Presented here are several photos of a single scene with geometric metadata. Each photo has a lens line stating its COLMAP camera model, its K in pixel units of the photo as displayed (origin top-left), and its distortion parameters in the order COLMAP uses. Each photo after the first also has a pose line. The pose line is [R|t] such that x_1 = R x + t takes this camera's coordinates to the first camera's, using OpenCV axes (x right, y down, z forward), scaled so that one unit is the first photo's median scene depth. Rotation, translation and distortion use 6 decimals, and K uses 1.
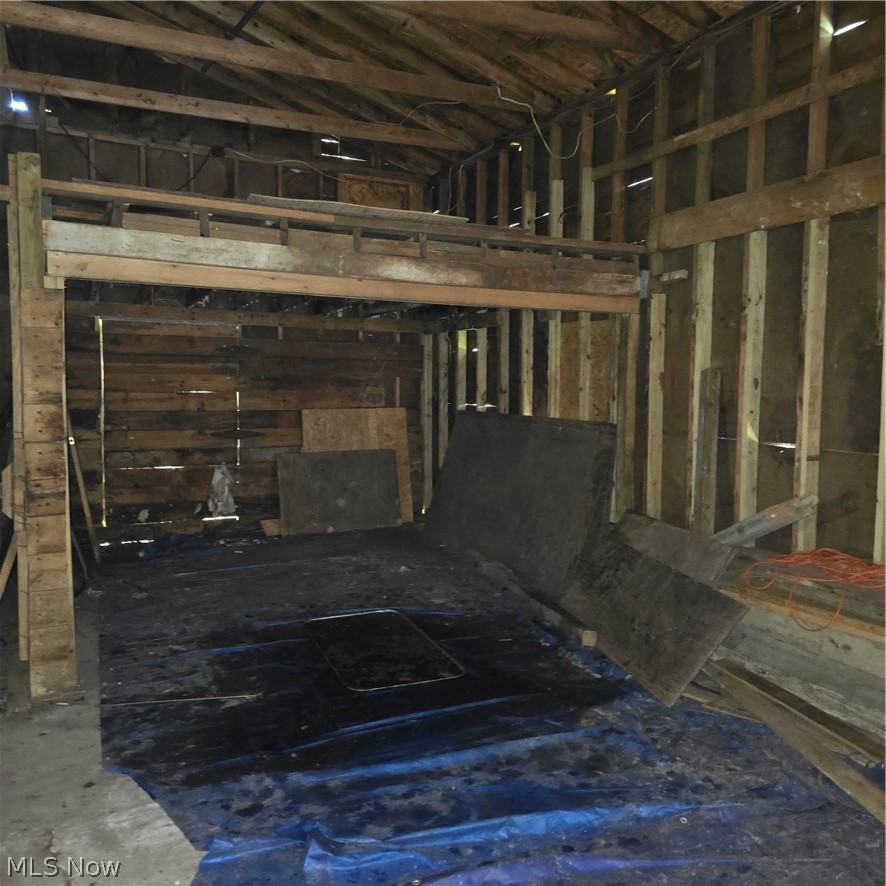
lens RADIAL K [[790.2, 0, 459.6], [0, 790.2, 438.6], [0, 0, 1]] dist [0.071561, -0.074199]
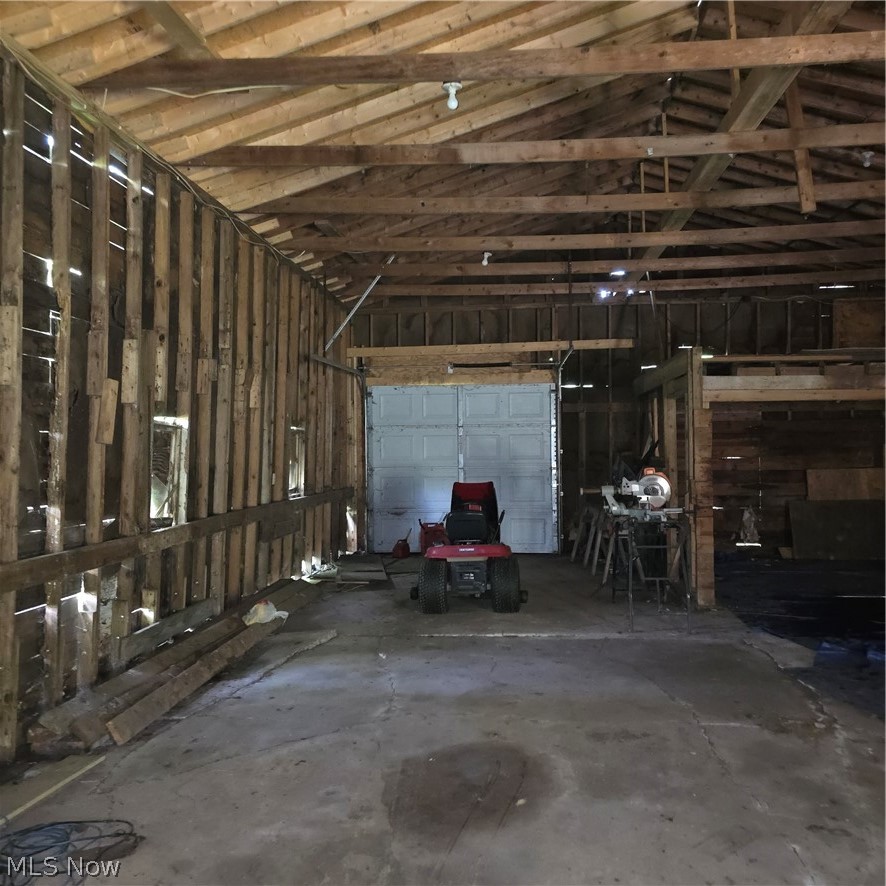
lens RADIAL K [[790.2, 0, 459.6], [0, 790.2, 438.6], [0, 0, 1]] dist [0.071561, -0.074199]
pose [[0.855383, -0.027688, -0.517255, 0.010635], [-0.016795, 0.996563, -0.081118, 0.057047], [0.517723, 0.078074, 0.851978, -0.876439]]
